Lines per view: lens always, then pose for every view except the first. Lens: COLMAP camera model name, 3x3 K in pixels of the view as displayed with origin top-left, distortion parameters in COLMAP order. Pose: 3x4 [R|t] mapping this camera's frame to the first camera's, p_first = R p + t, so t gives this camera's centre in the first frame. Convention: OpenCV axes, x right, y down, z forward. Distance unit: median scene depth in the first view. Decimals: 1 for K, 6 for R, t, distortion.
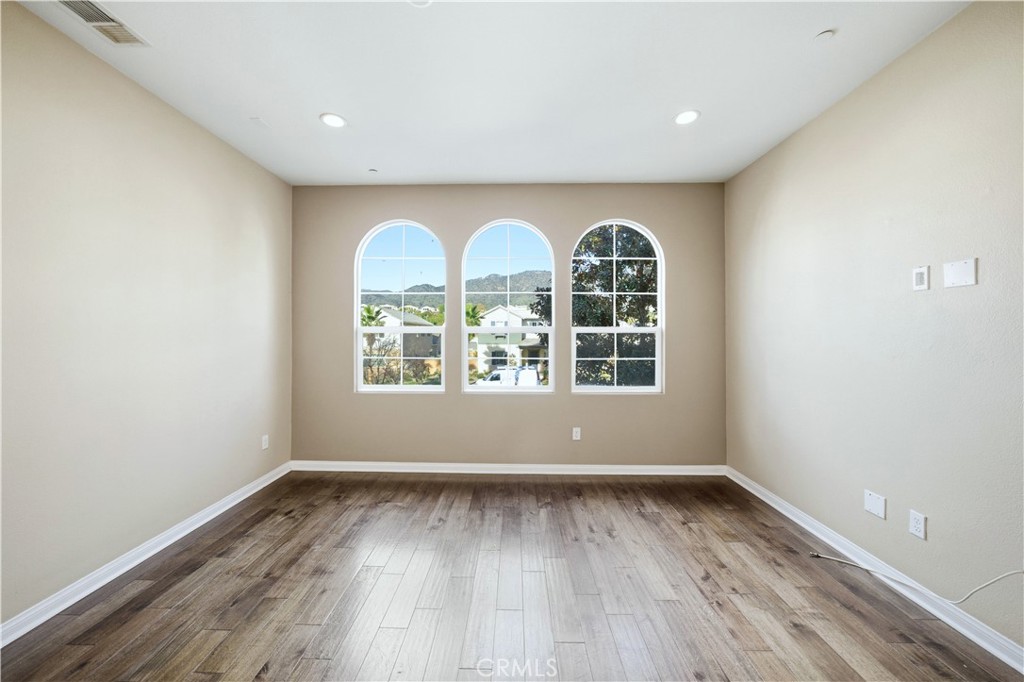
lens RADIAL K [[376.1, 0, 512.1], [0, 376.1, 336.2], [0, 0, 1]] dist [0.000085, 0.000027]
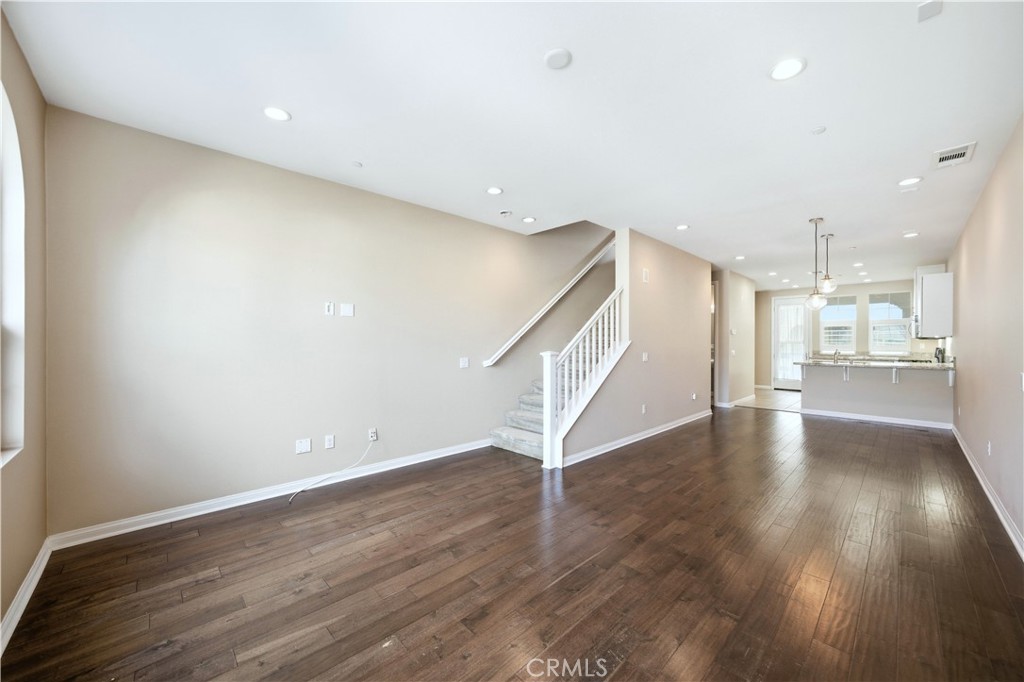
lens RADIAL K [[376.1, 0, 514.1], [0, 376.1, 344.8], [0, 0, 1]] dist [0.000085, 0.000027]
pose [[-0.697026, -0.007315, 0.717009, -0.760953], [-0.000811, 0.999955, 0.009413, 0.004608], [-0.717045, 0.005980, -0.697001, 1.430713]]
